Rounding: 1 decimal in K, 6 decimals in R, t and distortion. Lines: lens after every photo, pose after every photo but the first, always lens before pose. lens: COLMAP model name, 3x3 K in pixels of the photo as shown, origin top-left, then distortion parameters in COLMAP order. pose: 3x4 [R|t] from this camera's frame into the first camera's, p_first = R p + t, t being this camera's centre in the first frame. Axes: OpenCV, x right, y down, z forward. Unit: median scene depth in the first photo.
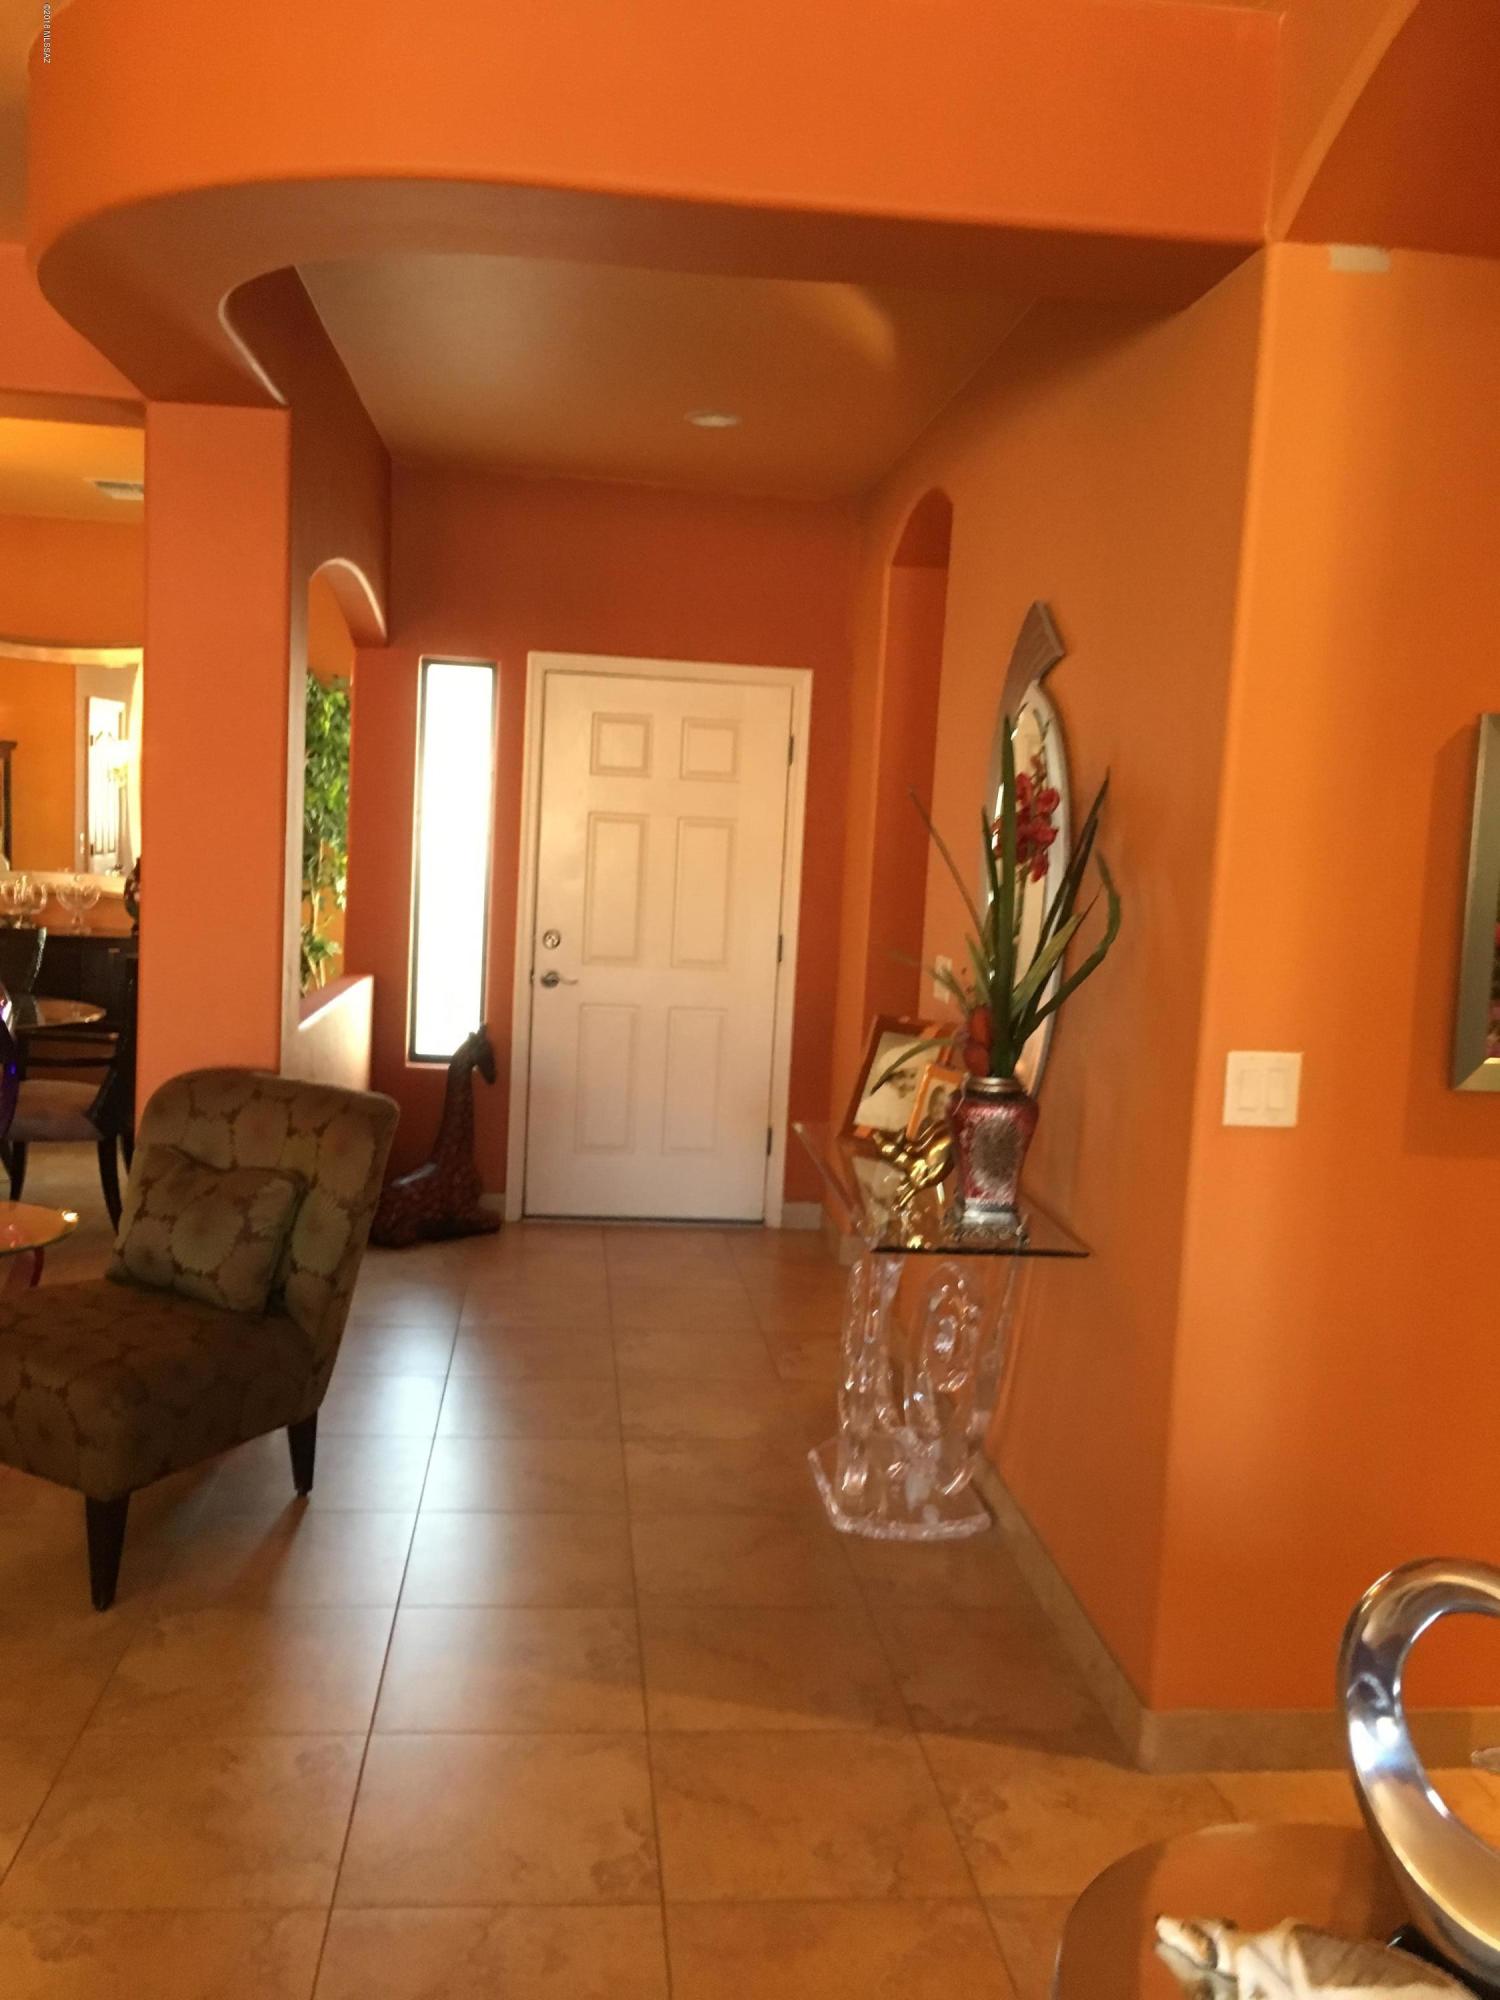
lens RADIAL K [[1698.0, 0, 755.2], [0, 1698.0, 993.6], [0, 0, 1]] dist [0.074239, -0.096018]
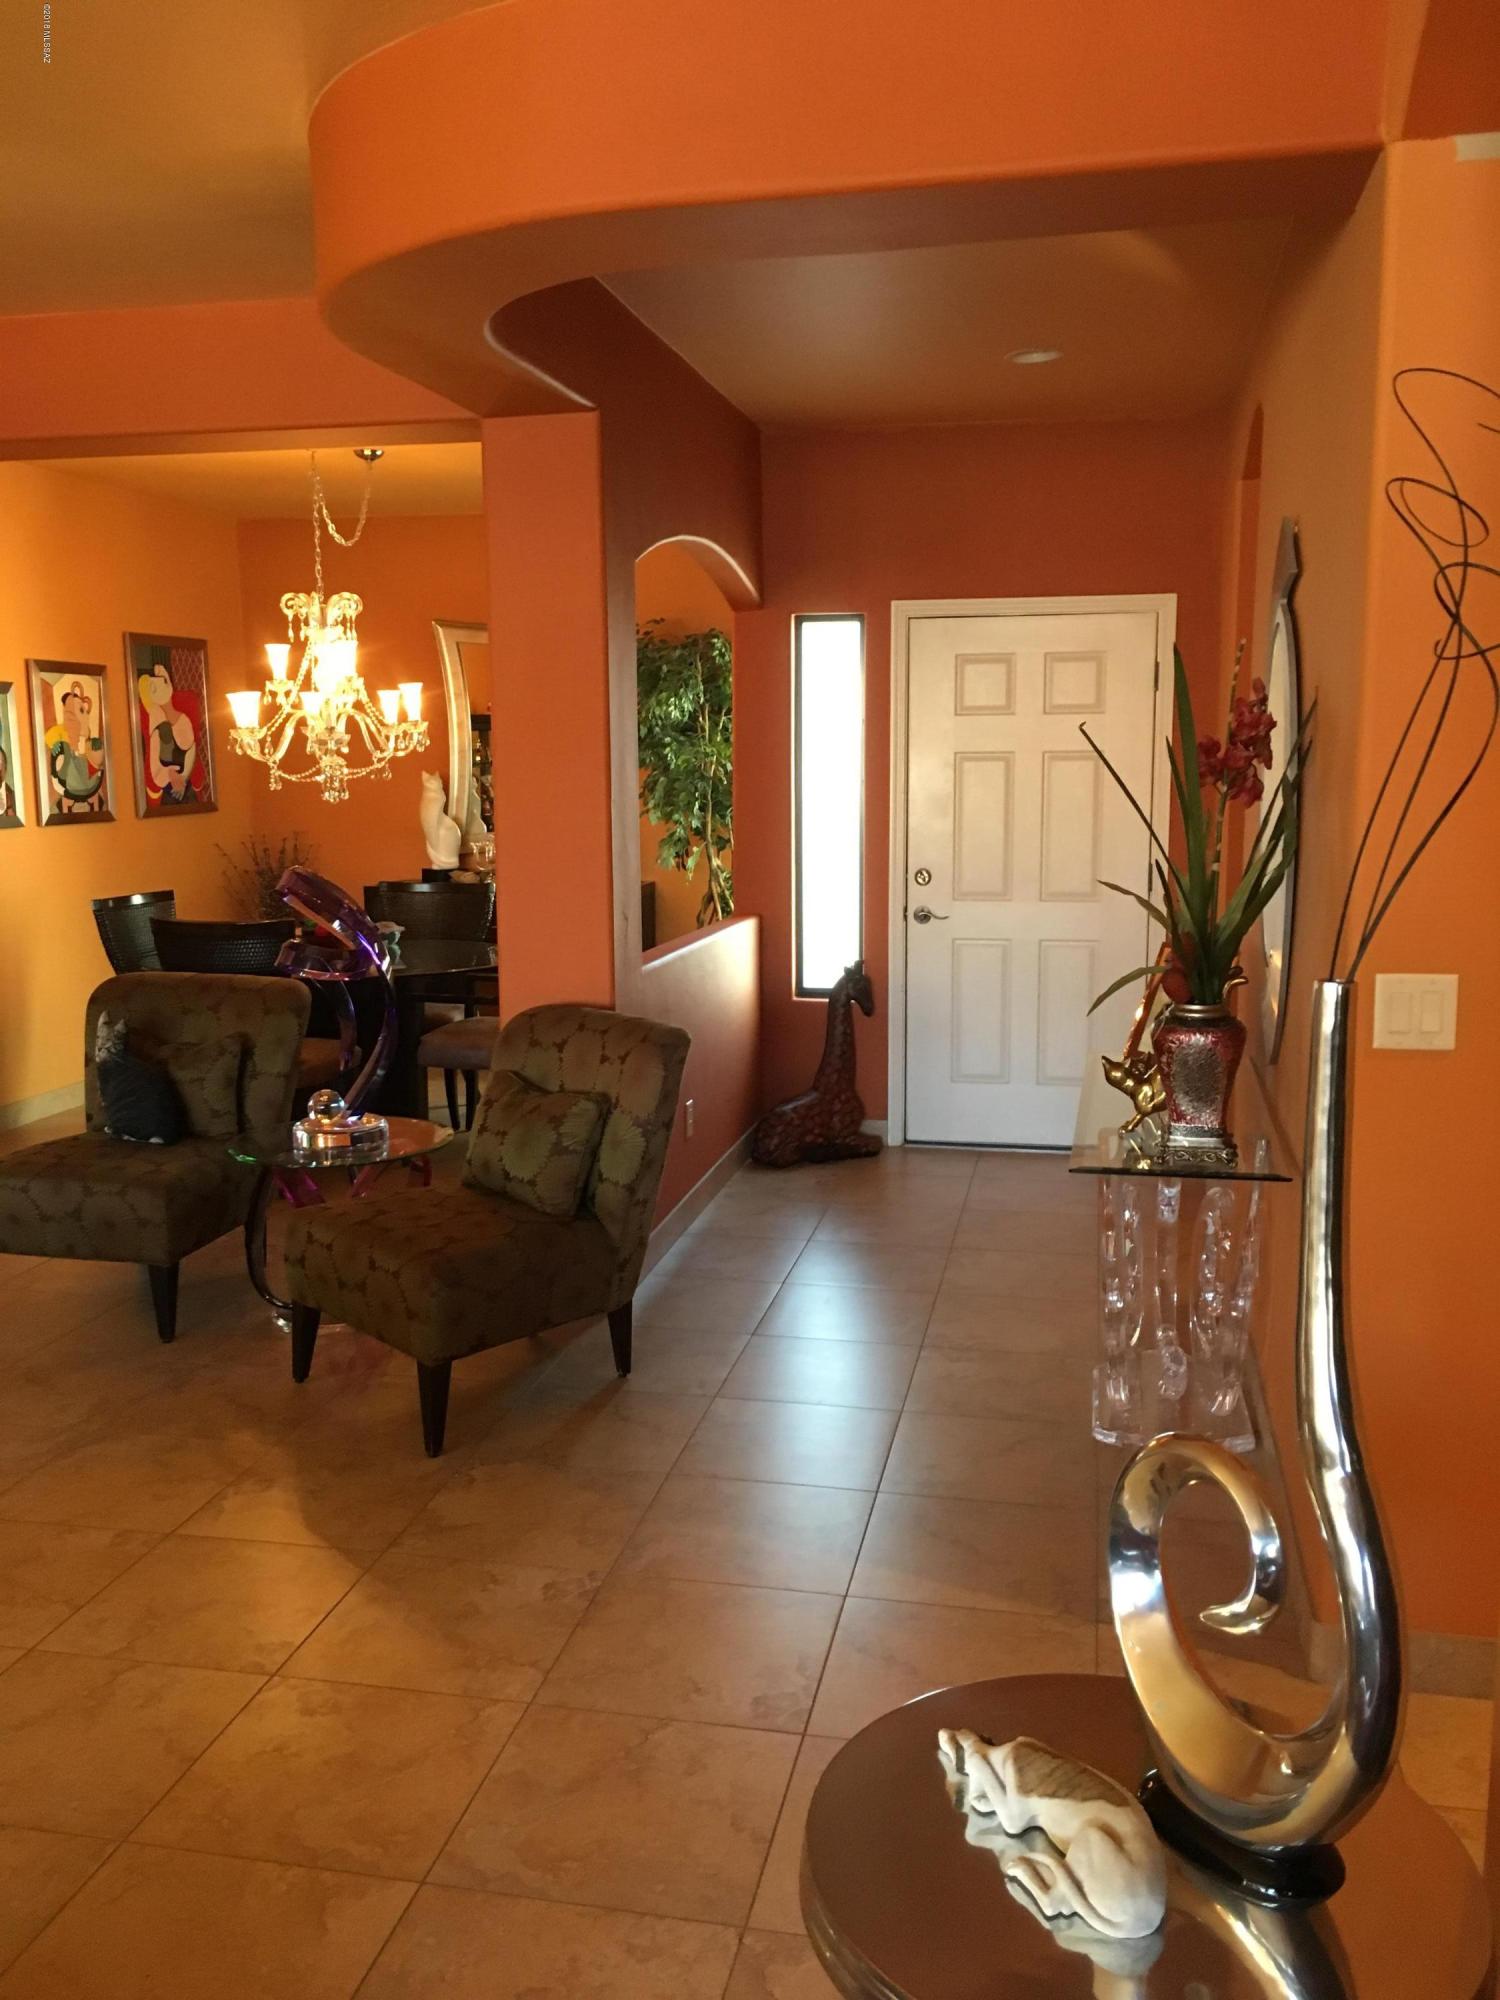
lens RADIAL K [[1698.0, 0, 760.9], [0, 1698.0, 996.4], [0, 0, 1]] dist [0.074239, -0.096018]
pose [[0.951044, -0.013624, -0.308755, 0.183853], [0.026069, 0.999004, 0.036219, 0.001163], [0.307954, -0.042495, 0.950452, -0.040404]]
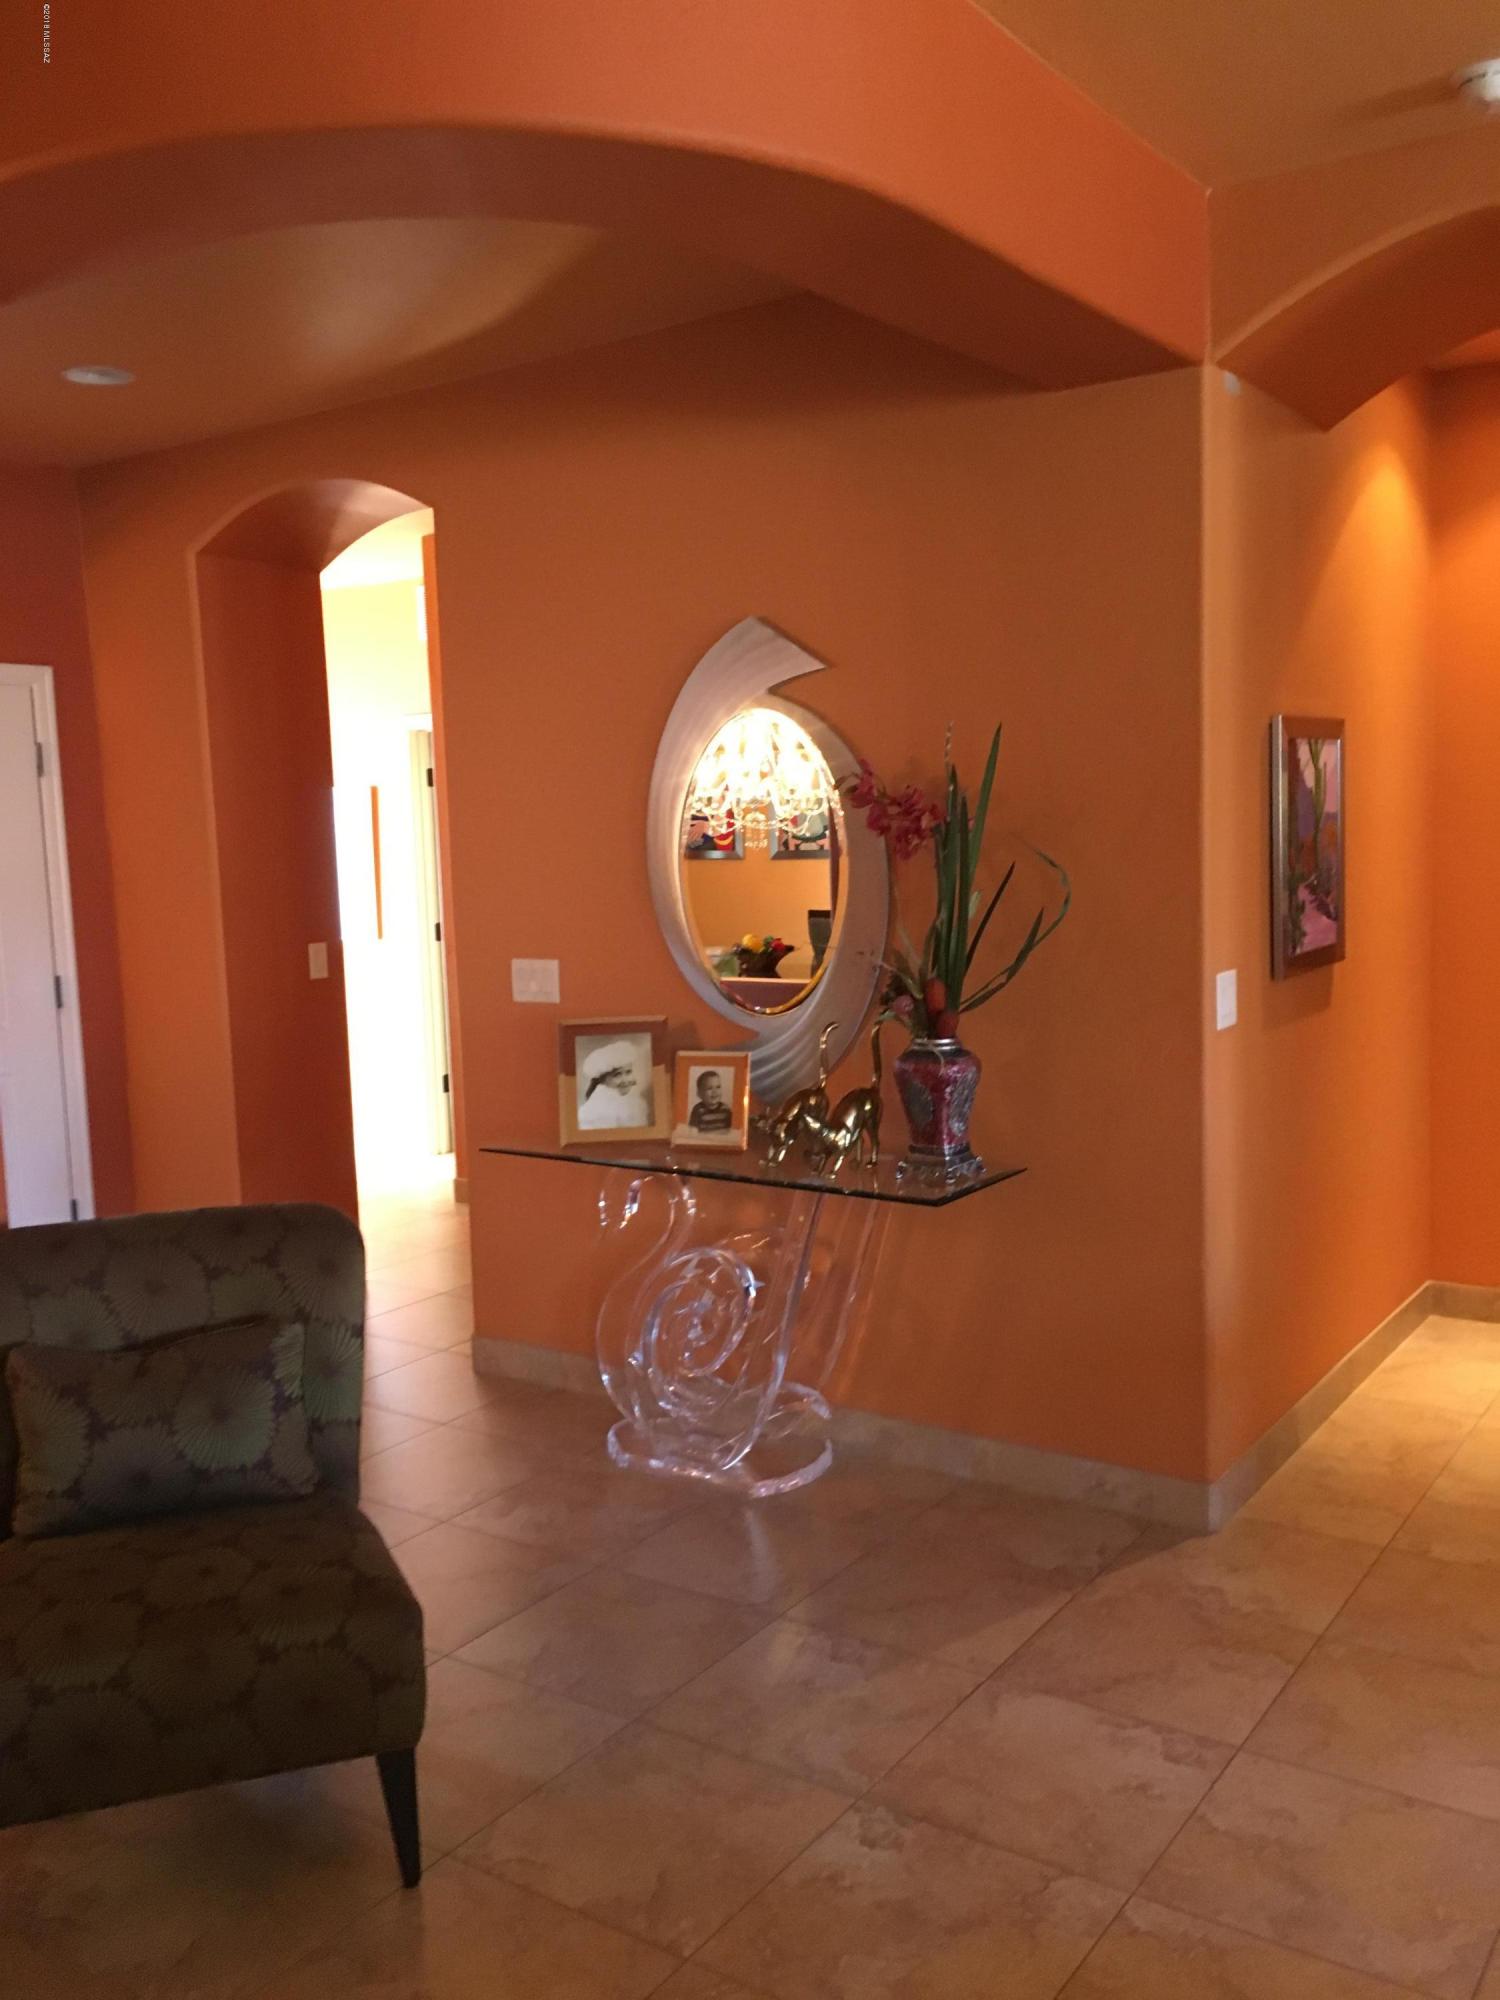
lens RADIAL K [[1698.0, 0, 740.5], [0, 1698.0, 999.4], [0, 0, 1]] dist [0.074239, -0.096018]
pose [[0.652409, -0.149099, 0.743056, -0.711343], [0.137317, 0.987484, 0.077579, -0.075279], [-0.745323, 0.051421, 0.664718, 0.297788]]
